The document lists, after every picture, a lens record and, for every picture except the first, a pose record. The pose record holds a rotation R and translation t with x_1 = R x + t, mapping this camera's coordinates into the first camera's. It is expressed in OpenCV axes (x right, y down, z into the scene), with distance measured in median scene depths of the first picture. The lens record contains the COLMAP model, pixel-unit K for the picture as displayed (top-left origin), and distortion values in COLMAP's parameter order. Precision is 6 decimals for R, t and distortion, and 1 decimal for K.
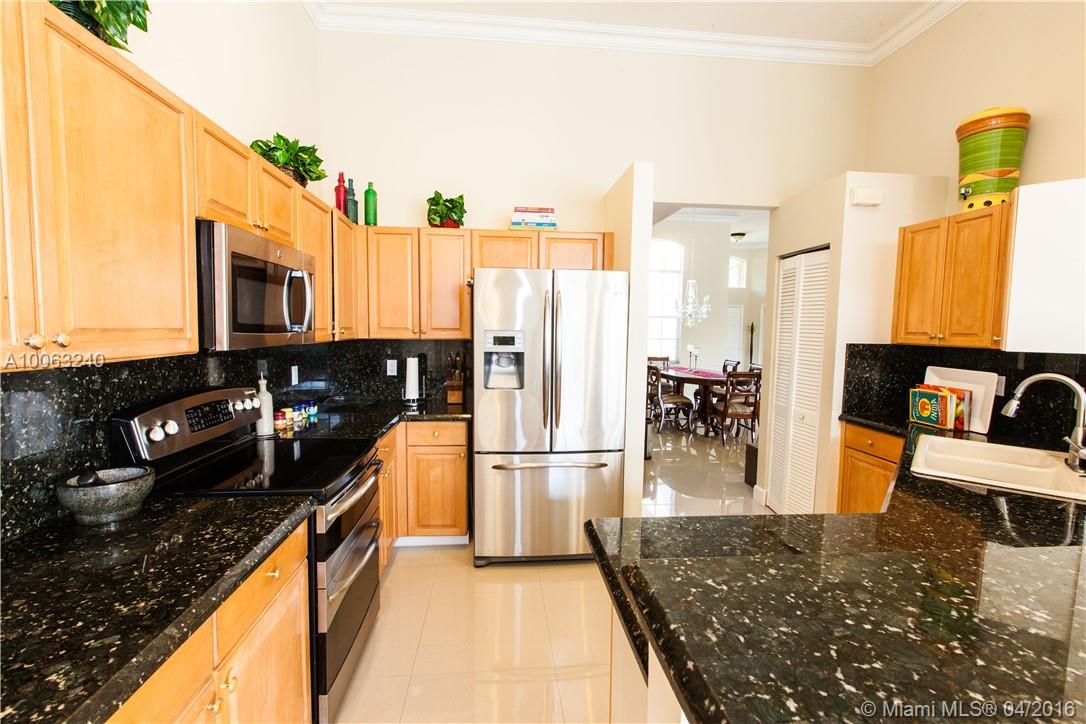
lens RADIAL K [[478.0, 0, 543.0], [0, 478.0, 362.0], [0, 0, 1]] dist [0.000095, 0.000054]
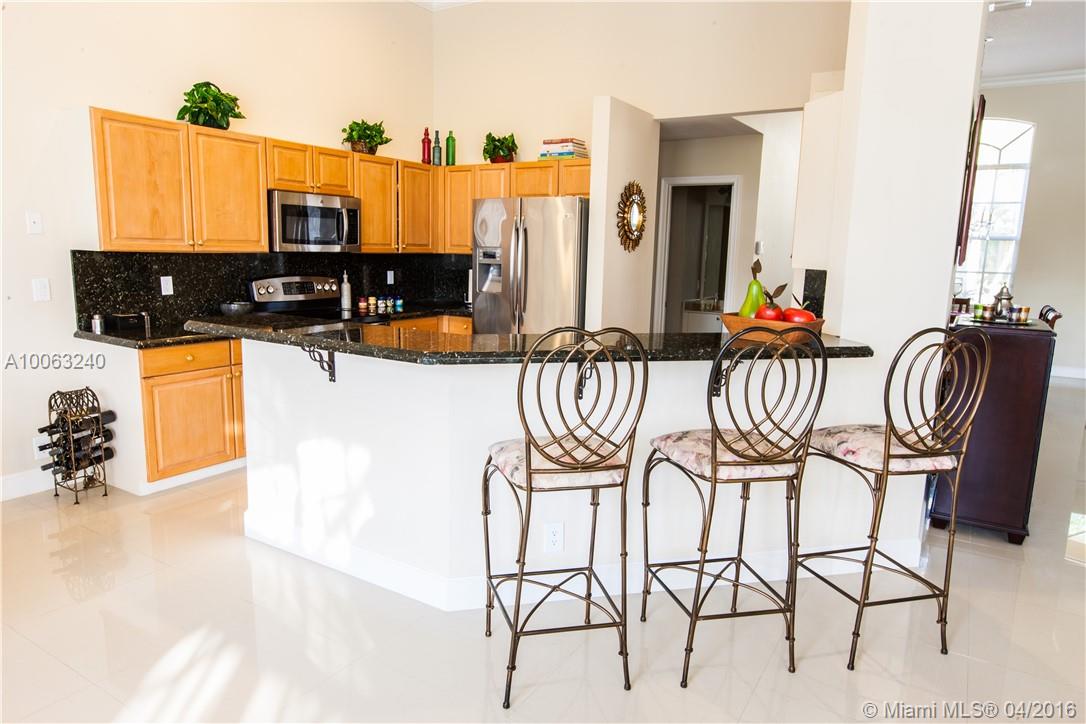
lens RADIAL K [[684.4, 0, 543.0], [0, 684.4, 362.0], [0, 0, 1]] dist [-0.004082, -0.001178]
pose [[0.794141, 0.107921, -0.598075, 1.064108], [-0.059591, 0.993192, 0.100091, 0.044439], [0.604805, -0.043846, 0.795166, -0.361039]]
